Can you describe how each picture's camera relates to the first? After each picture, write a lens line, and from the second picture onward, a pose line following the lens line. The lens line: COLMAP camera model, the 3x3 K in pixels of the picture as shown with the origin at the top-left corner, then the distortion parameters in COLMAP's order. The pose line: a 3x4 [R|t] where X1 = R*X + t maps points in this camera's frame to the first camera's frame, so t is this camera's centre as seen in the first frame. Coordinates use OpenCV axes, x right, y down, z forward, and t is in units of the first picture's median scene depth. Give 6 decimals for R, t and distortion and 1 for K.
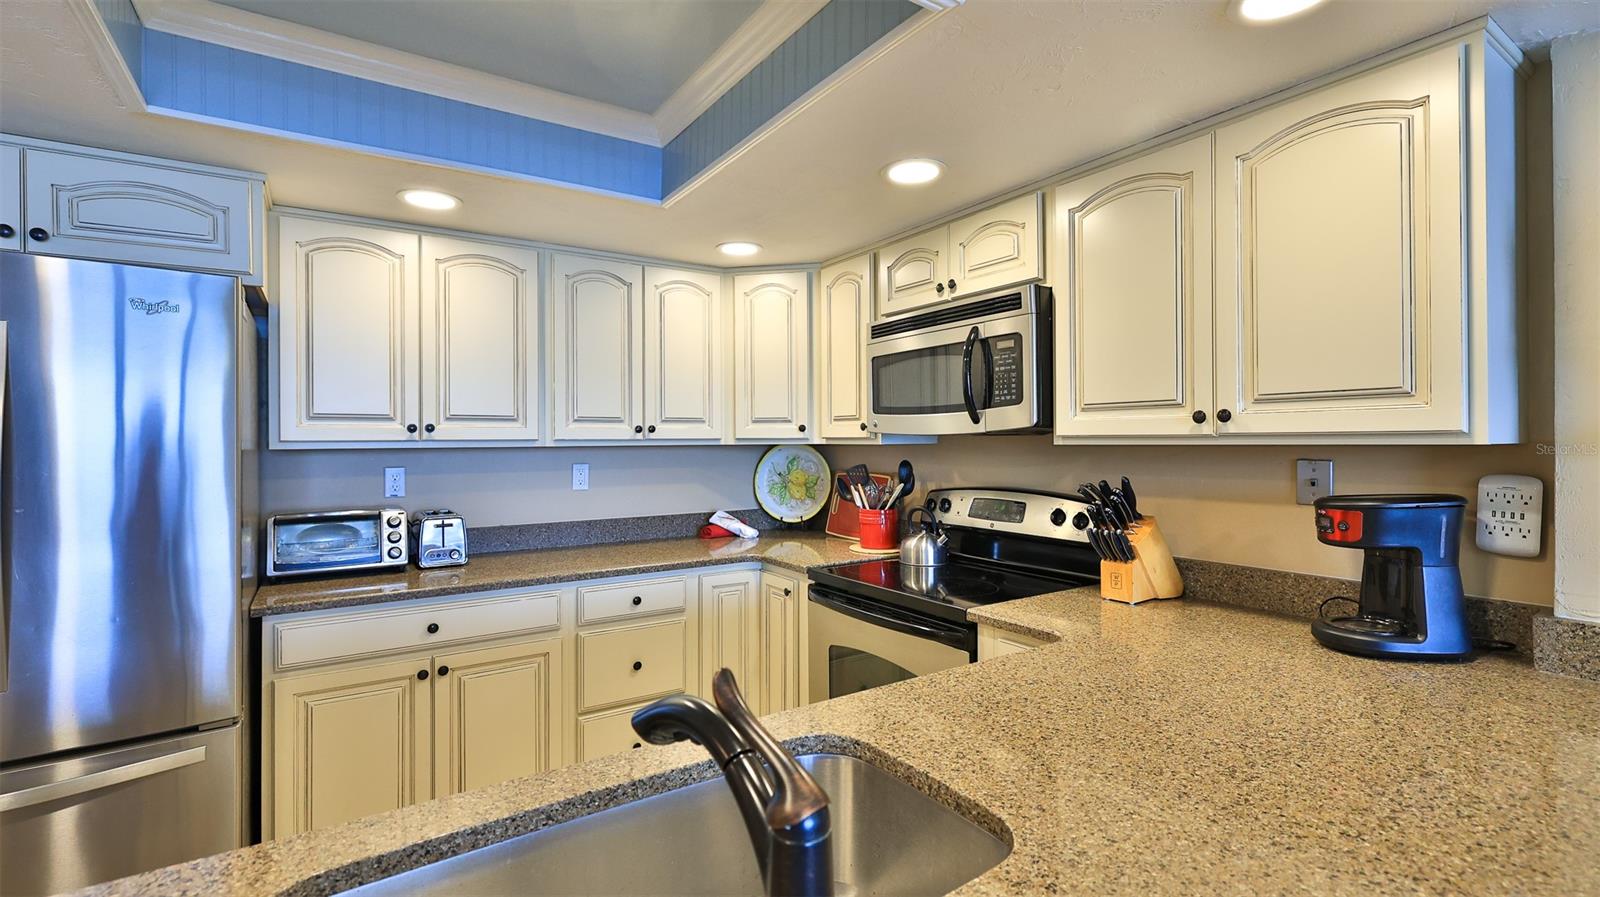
lens RADIAL K [[714.5, 0, 793.2], [0, 714.5, 440.6], [0, 0, 1]] dist [0.004794, -0.000463]
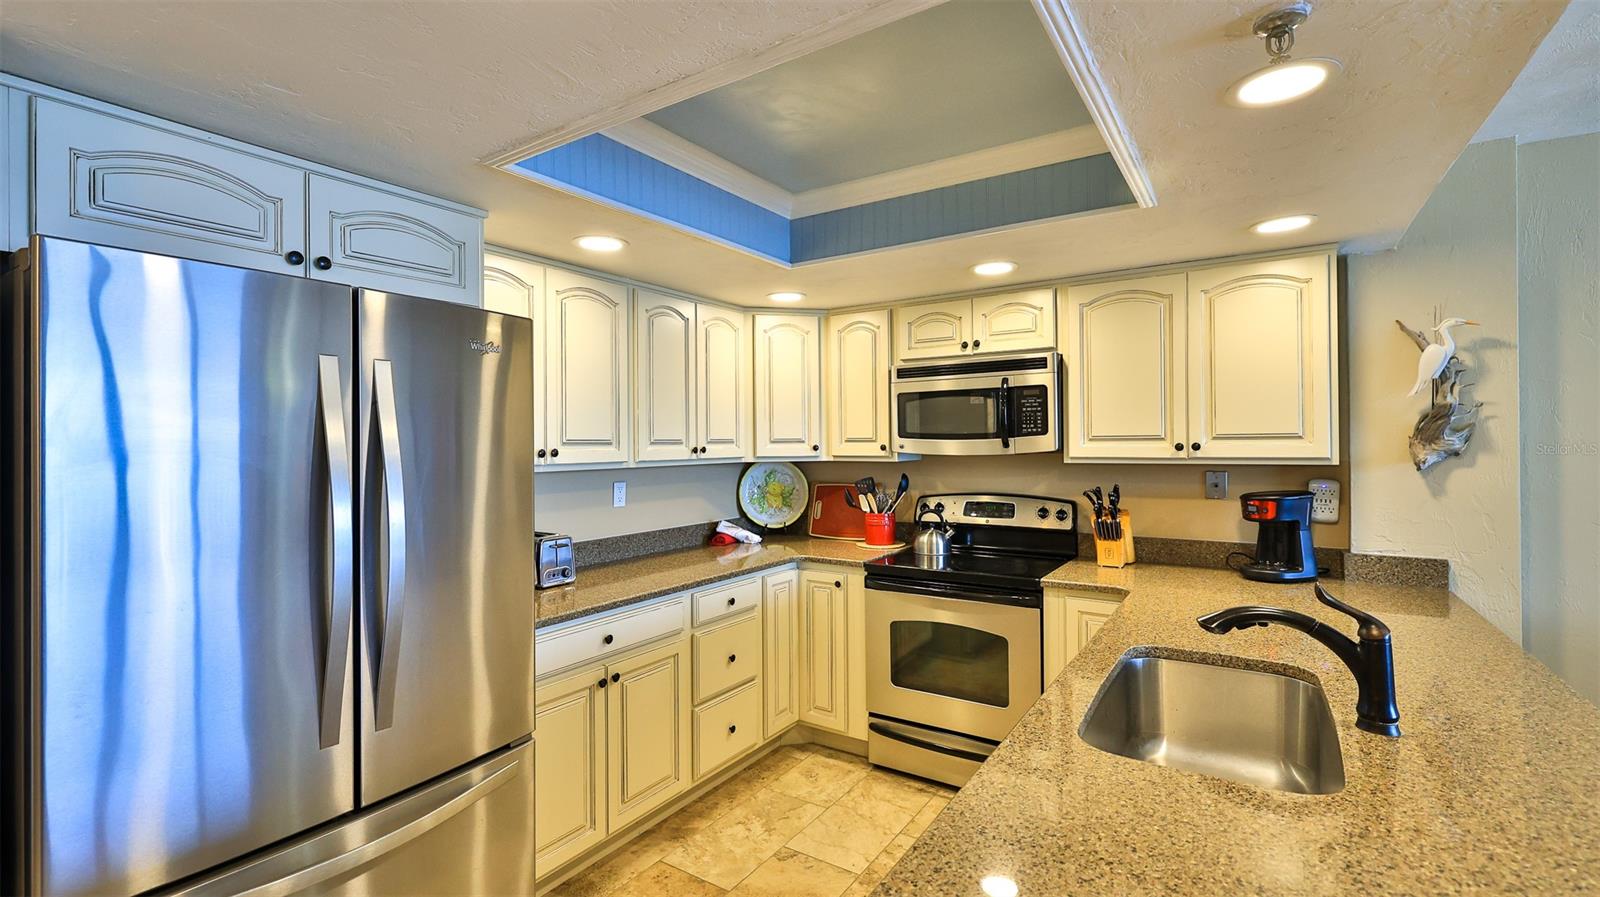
lens RADIAL K [[714.5, 0, 798.4], [0, 714.5, 443.5], [0, 0, 1]] dist [0.004794, -0.000463]
pose [[0.916941, -0.002956, 0.399012, -0.605710], [0.003338, 0.999994, -0.000262, -0.030116], [-0.399009, 0.001572, 0.916945, -0.099152]]
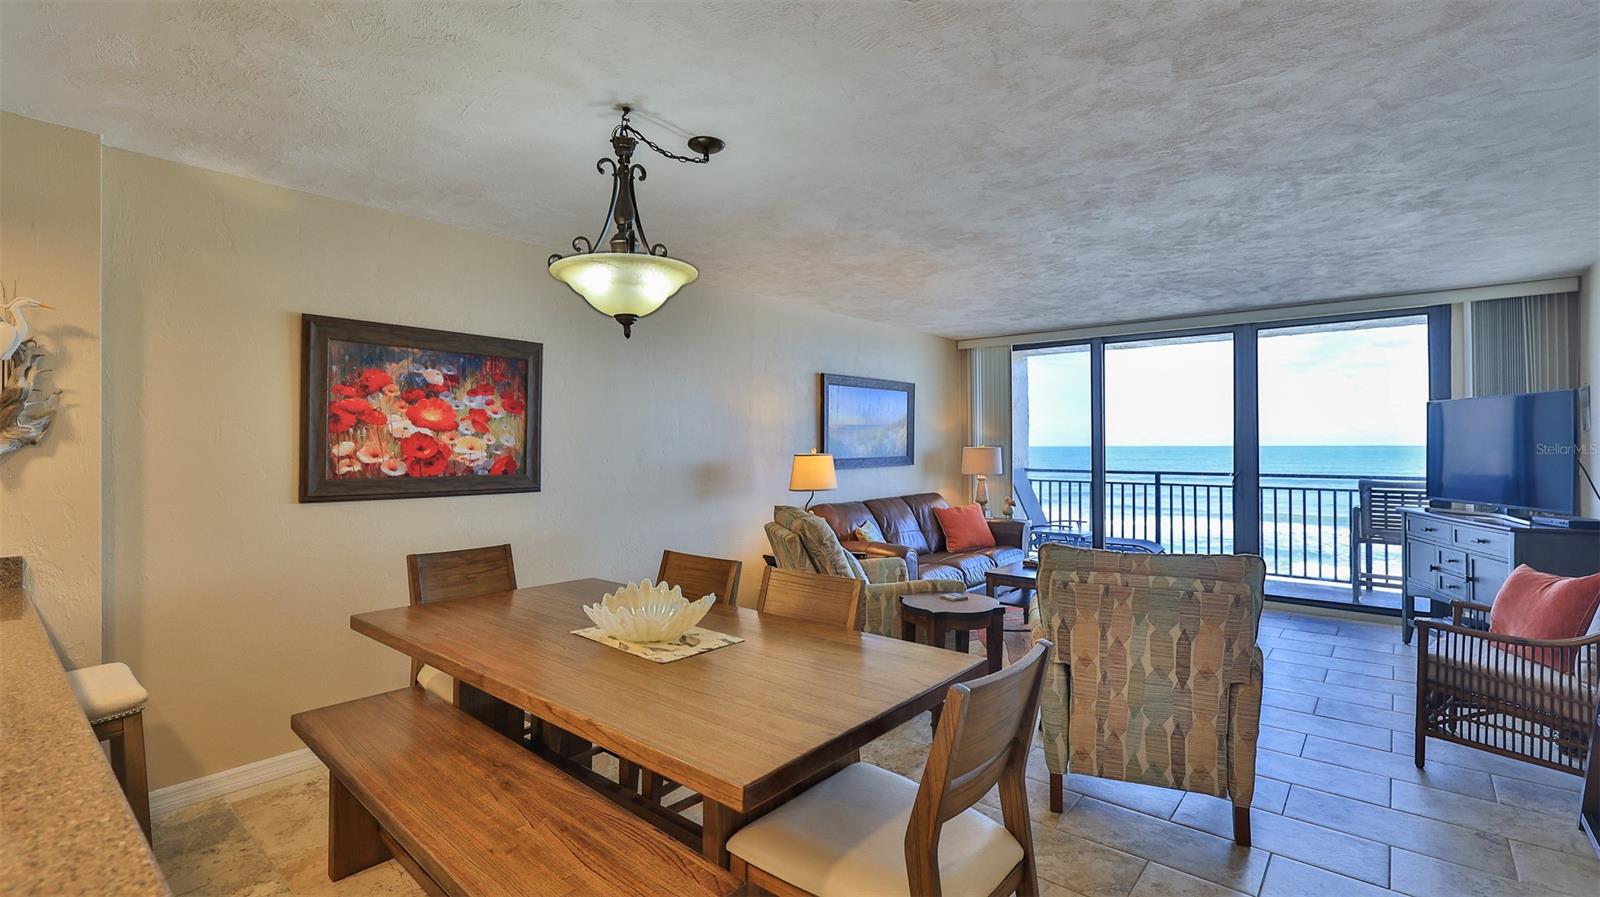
lens RADIAL K [[714.5, 0, 798.7], [0, 714.5, 438.1], [0, 0, 1]] dist [0.004794, -0.000463]
pose [[-0.288775, 0.011377, 0.957330, -0.563550], [0.004303, 0.999935, -0.010586, -0.003782], [-0.957387, 0.001062, -0.288805, -0.244718]]
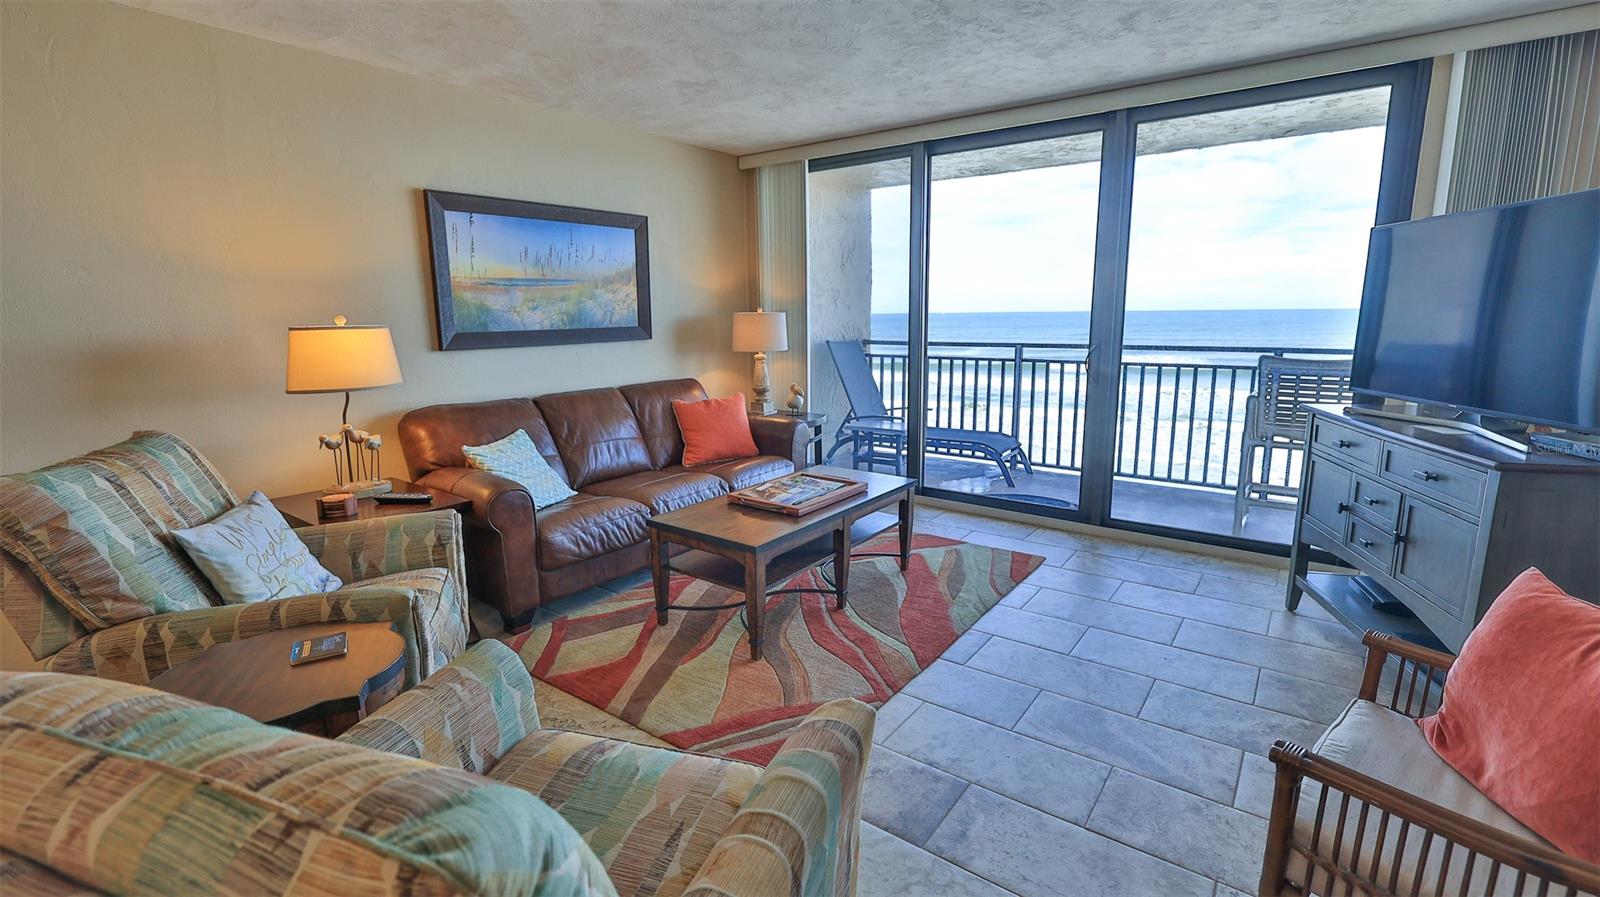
lens RADIAL K [[714.5, 0, 802.0], [0, 714.5, 441.7], [0, 0, 1]] dist [0.004794, -0.000463]
pose [[-0.351116, -0.160943, 0.922396, 0.029697], [0.013238, 0.984165, 0.176760, 0.009608], [-0.936239, 0.074274, -0.343425, -1.193730]]
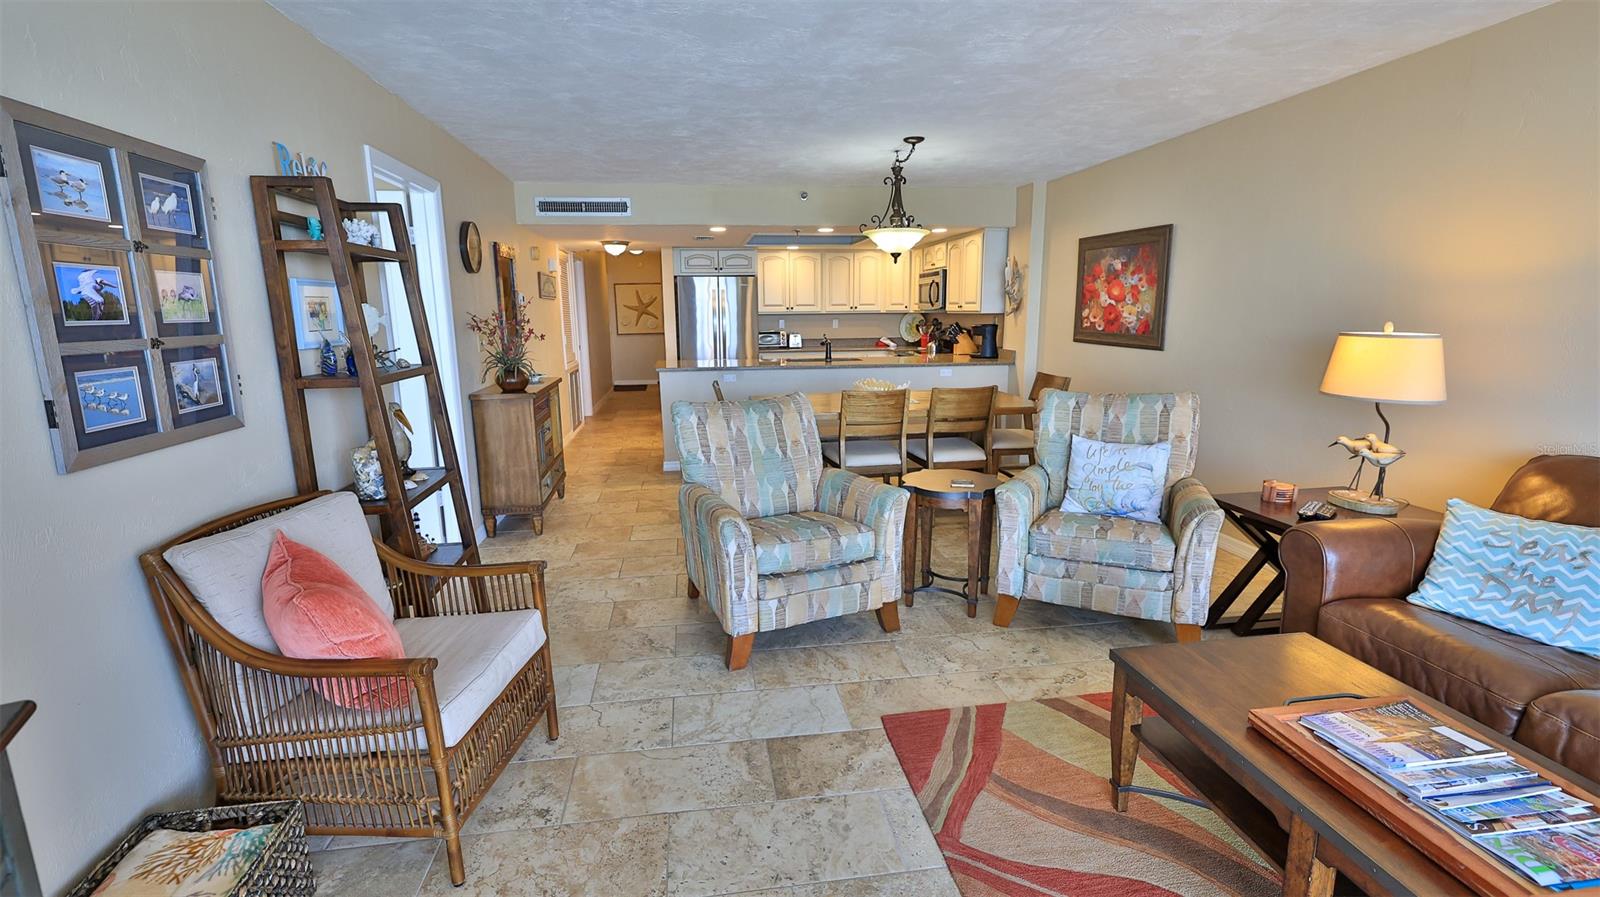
lens RADIAL K [[714.5, 0, 790.0], [0, 714.5, 451.1], [0, 0, 1]] dist [0.004794, -0.000463]
pose [[0.907215, 0.079757, -0.413037, 1.034770], [0.004101, 0.980138, 0.198272, -0.026448], [0.420647, -0.181569, 0.888869, -2.351421]]
